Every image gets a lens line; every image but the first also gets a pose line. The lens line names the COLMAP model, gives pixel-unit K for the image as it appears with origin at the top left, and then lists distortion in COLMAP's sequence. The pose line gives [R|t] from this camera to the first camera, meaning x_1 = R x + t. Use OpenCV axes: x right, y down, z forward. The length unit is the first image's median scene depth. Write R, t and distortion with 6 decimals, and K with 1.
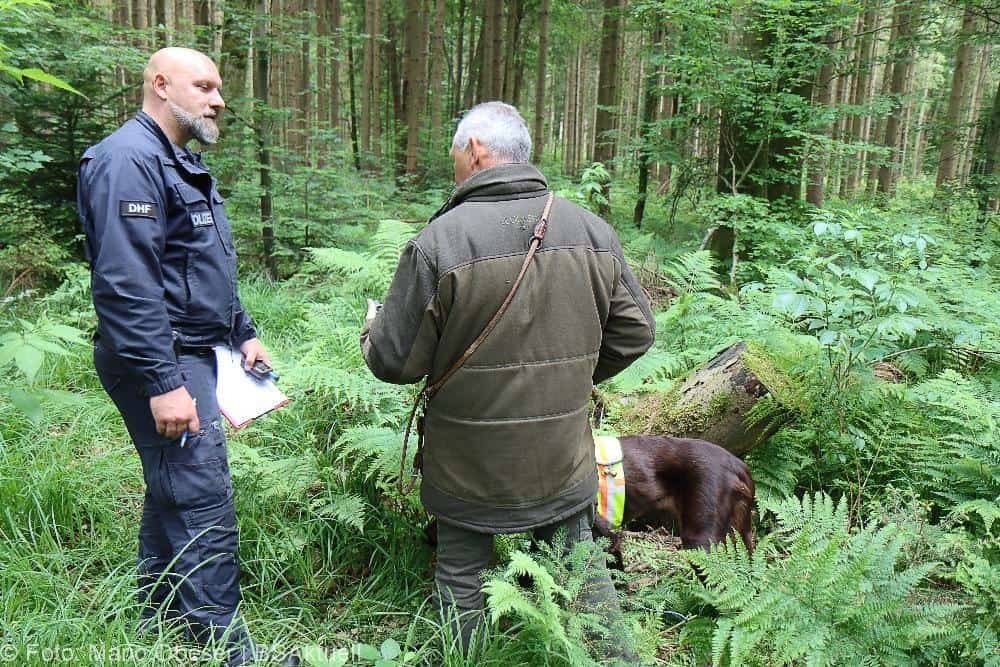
lens RADIAL K [[807.4, 0, 500.0], [0, 807.4, 333.5], [0, 0, 1]] dist [-0.093973, 0.102634]
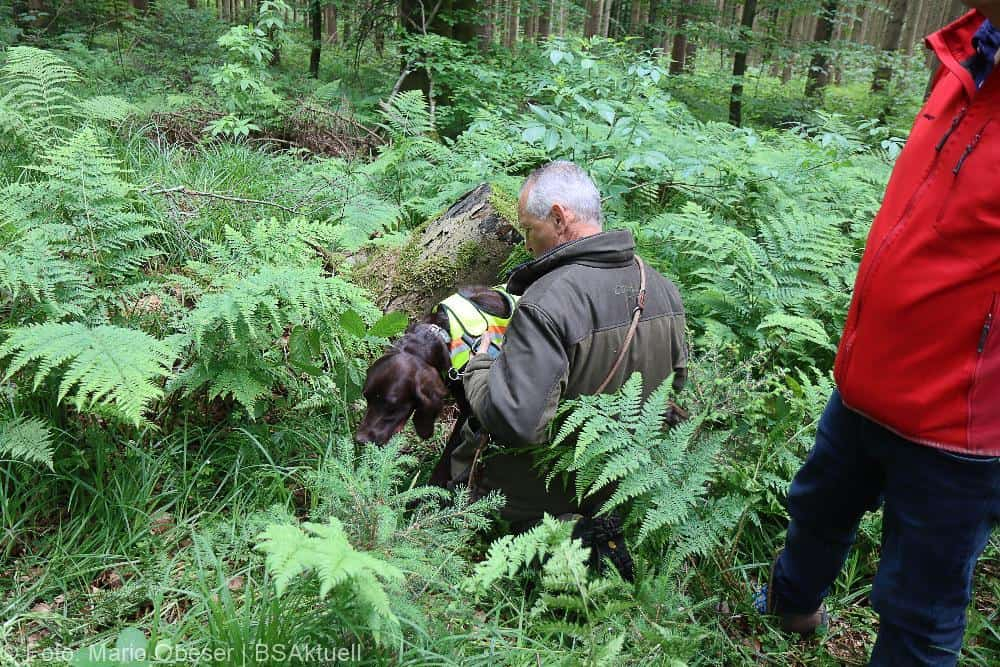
lens RADIAL K [[807.4, 0, 500.0], [0, 807.4, 333.5], [0, 0, 1]] dist [-0.093973, 0.102634]
pose [[0.924191, -0.110516, 0.365592, -0.030286], [0.044885, 0.982015, 0.183389, 0.009651], [-0.379284, -0.153076, 0.912530, 0.139879]]
